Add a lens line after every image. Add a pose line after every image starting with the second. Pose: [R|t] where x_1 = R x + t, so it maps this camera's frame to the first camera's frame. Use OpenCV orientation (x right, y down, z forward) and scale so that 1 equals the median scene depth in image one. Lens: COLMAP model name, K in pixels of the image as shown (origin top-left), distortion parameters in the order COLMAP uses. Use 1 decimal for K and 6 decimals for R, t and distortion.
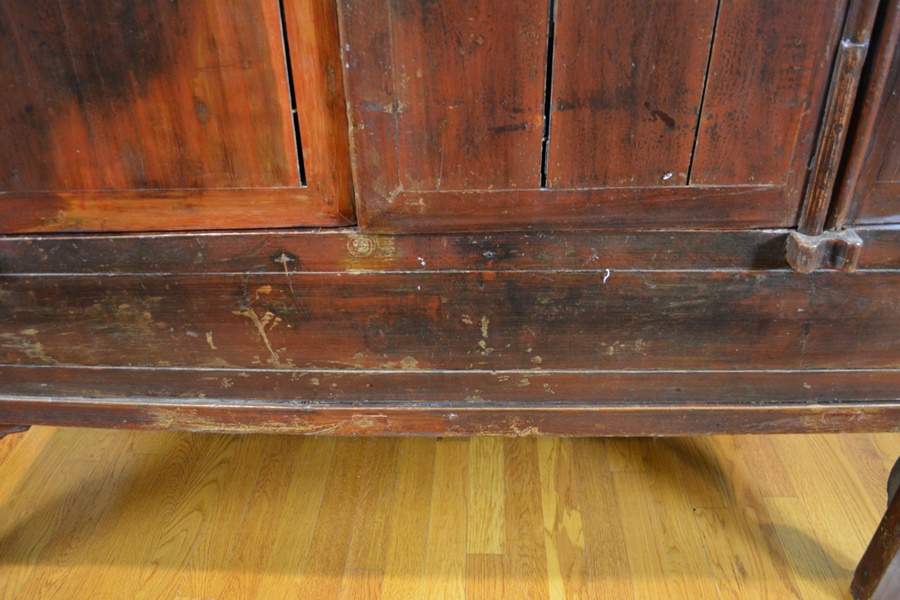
lens RADIAL K [[720.8, 0, 444.7], [0, 720.8, 306.2], [0, 0, 1]] dist [-0.088158, 0.012974]
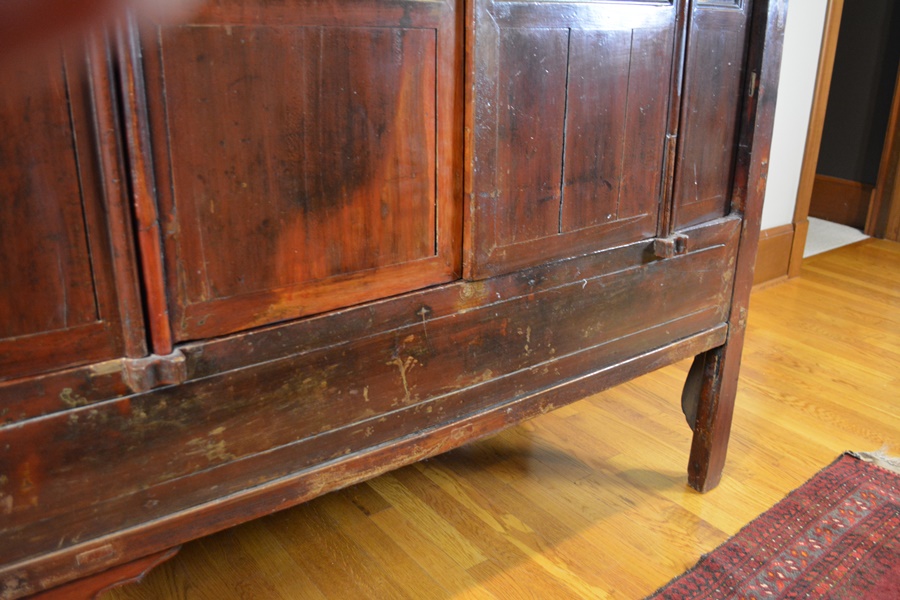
lens RADIAL K [[793.0, 0, 459.3], [0, 793.0, 293.5], [0, 0, 1]] dist [-0.077089, 0.017645]
pose [[0.773301, -0.175878, 0.609157, -1.075428], [0.315573, 0.940066, -0.129188, 0.119690], [-0.549927, 0.292135, 0.782456, -0.247973]]
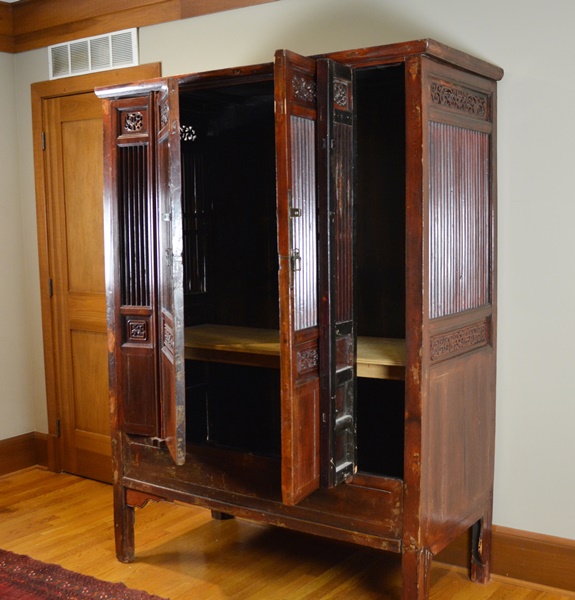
lens RADIAL K [[829.9, 0, 283.1], [0, 829.9, 299.0], [0, 0, 1]] dist [-0.076038, 0.000000]
pose [[0.848340, 0.064198, -0.525546, 2.353147], [-0.296390, 0.880095, -0.370926, 0.763354], [0.438718, 0.470437, 0.765647, -2.773467]]
